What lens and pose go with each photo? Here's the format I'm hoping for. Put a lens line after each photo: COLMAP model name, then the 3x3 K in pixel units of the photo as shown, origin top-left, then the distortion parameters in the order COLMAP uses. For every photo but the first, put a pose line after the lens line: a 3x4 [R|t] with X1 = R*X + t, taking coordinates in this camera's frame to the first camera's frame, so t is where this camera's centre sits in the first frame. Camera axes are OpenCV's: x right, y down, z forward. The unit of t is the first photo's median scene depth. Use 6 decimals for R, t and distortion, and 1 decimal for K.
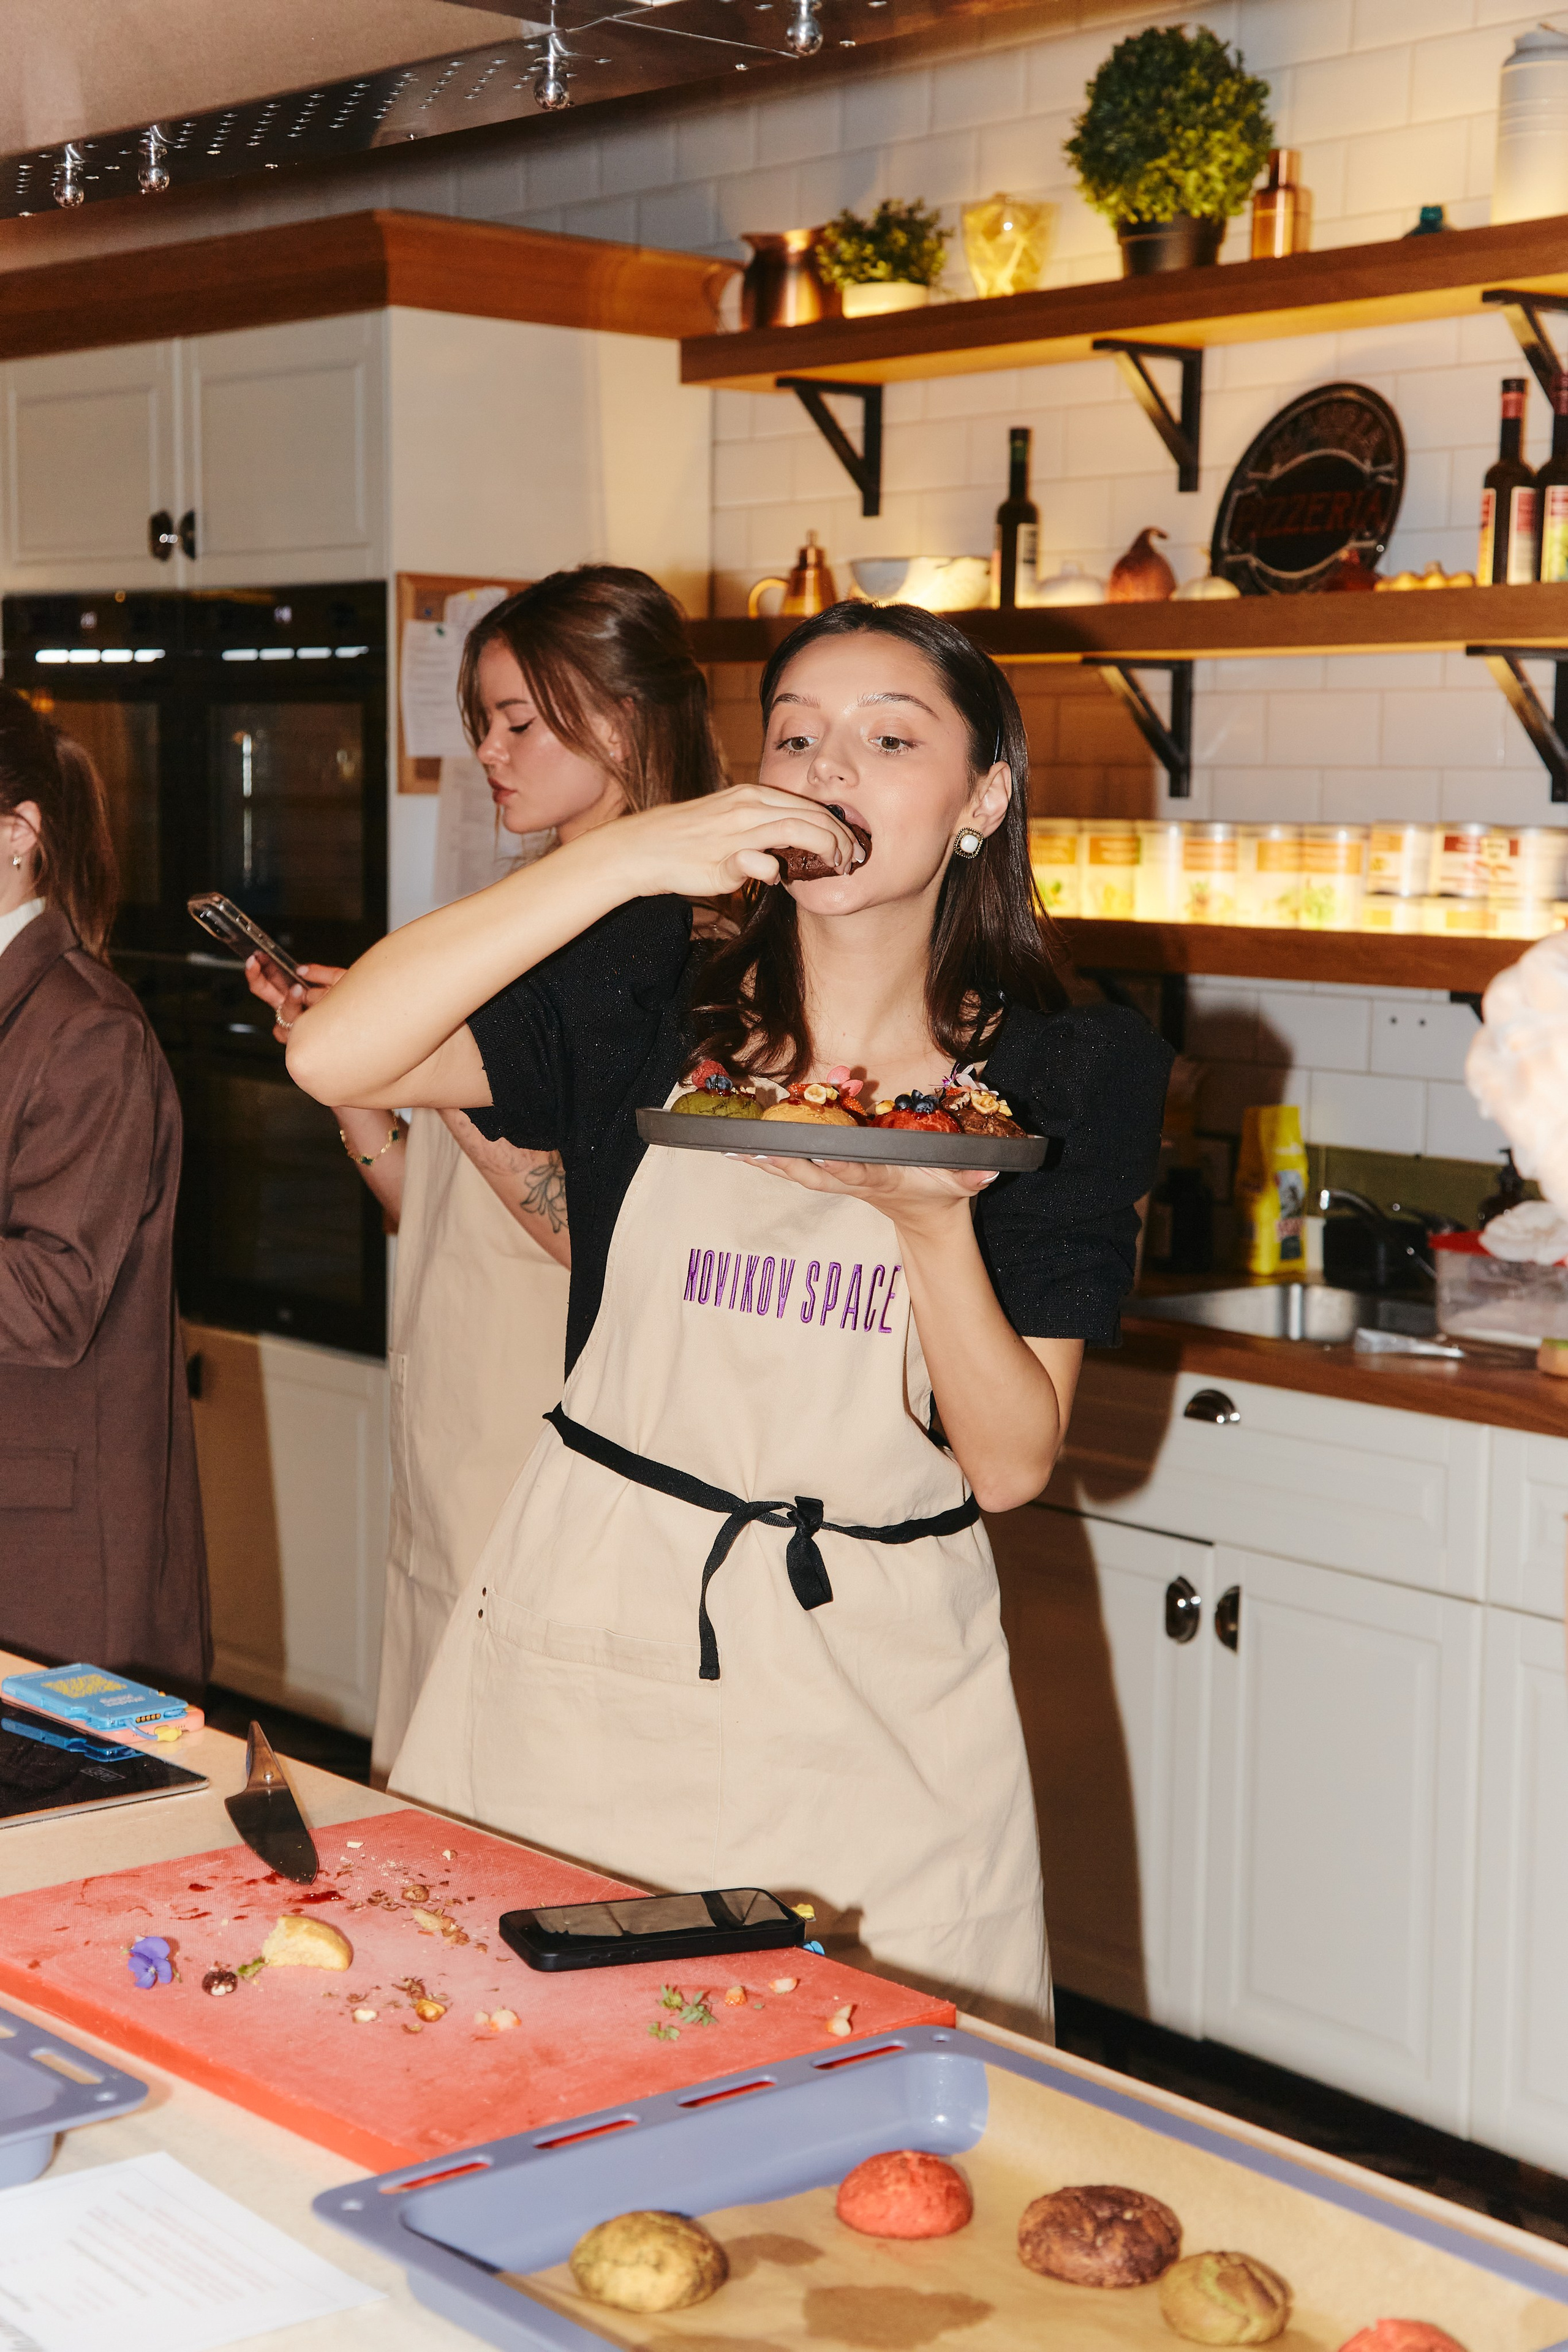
lens RADIAL K [[3759.2, 0, 645.2], [0, 3759.2, 1151.7], [0, 0, 1]] dist [0.476289, -1.099978]
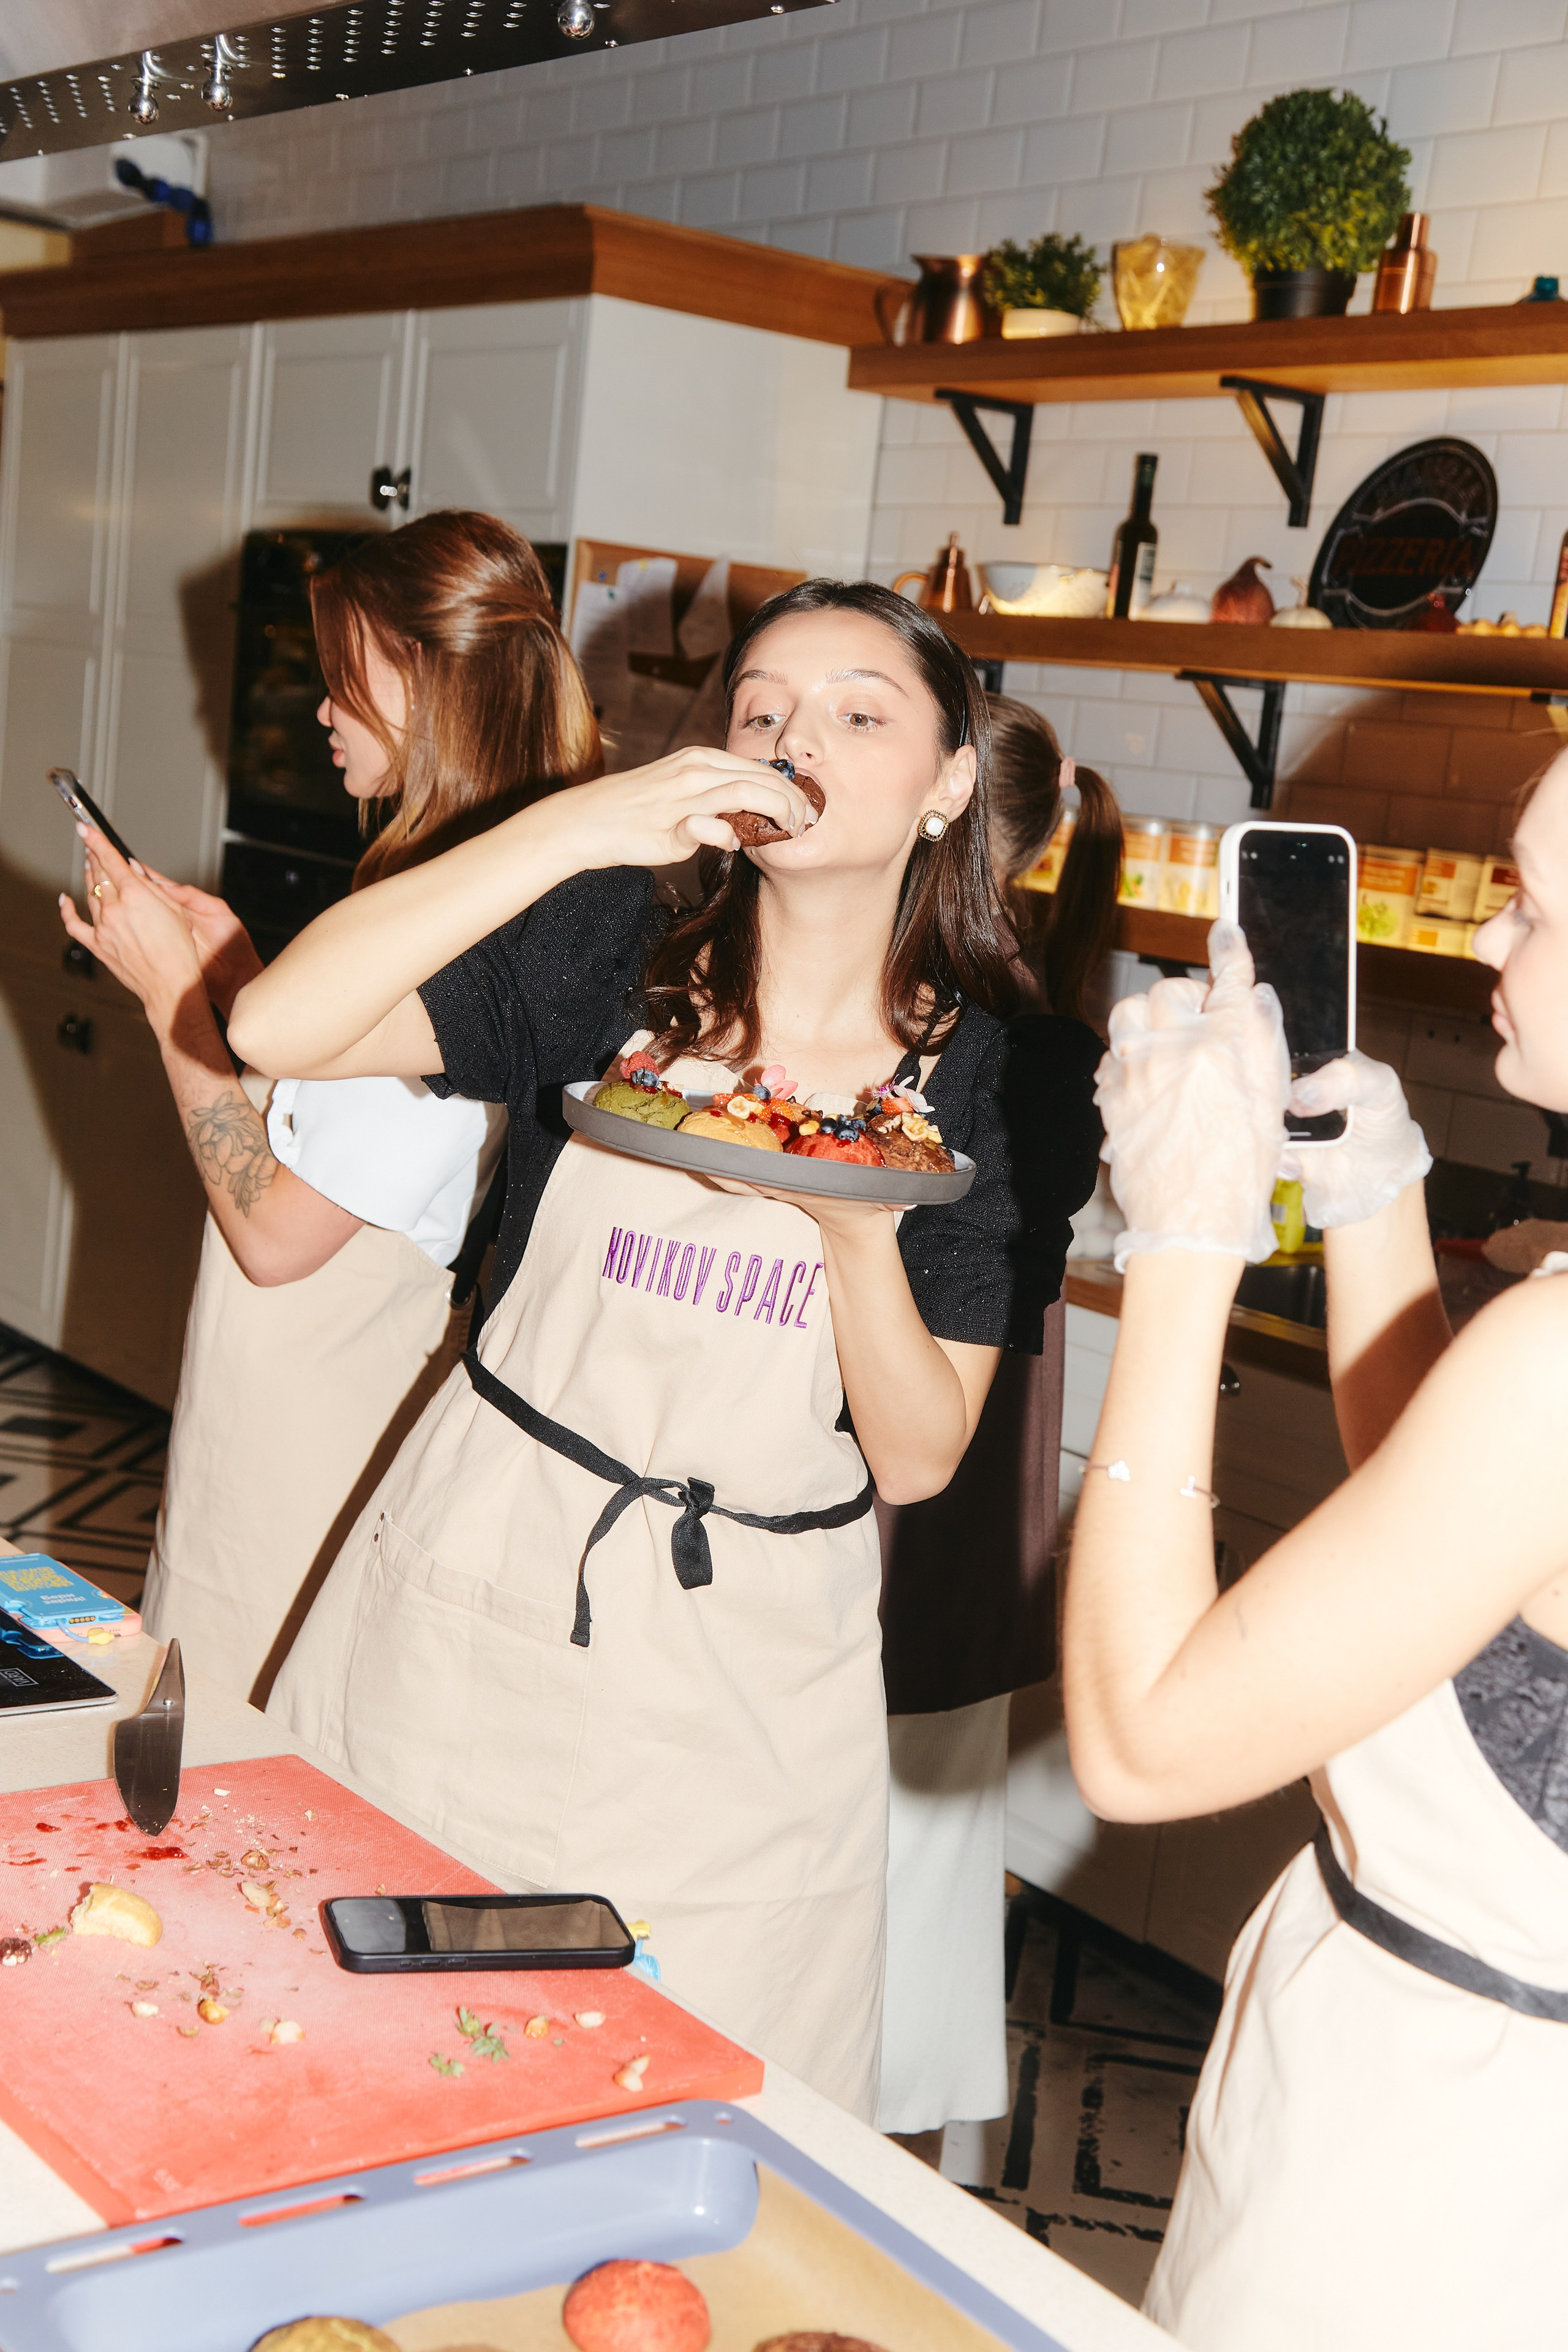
lens RADIAL K [[3047.7, 0, 784.0], [0, 3047.7, 1176.0], [0, 0, 1]] dist [0.236359, 0.004550]
pose [[0.994989, 0.095581, -0.029354, 0.041327], [-0.094345, 0.994697, 0.040946, -0.012279], [0.033112, -0.037971, 0.998730, 0.117425]]
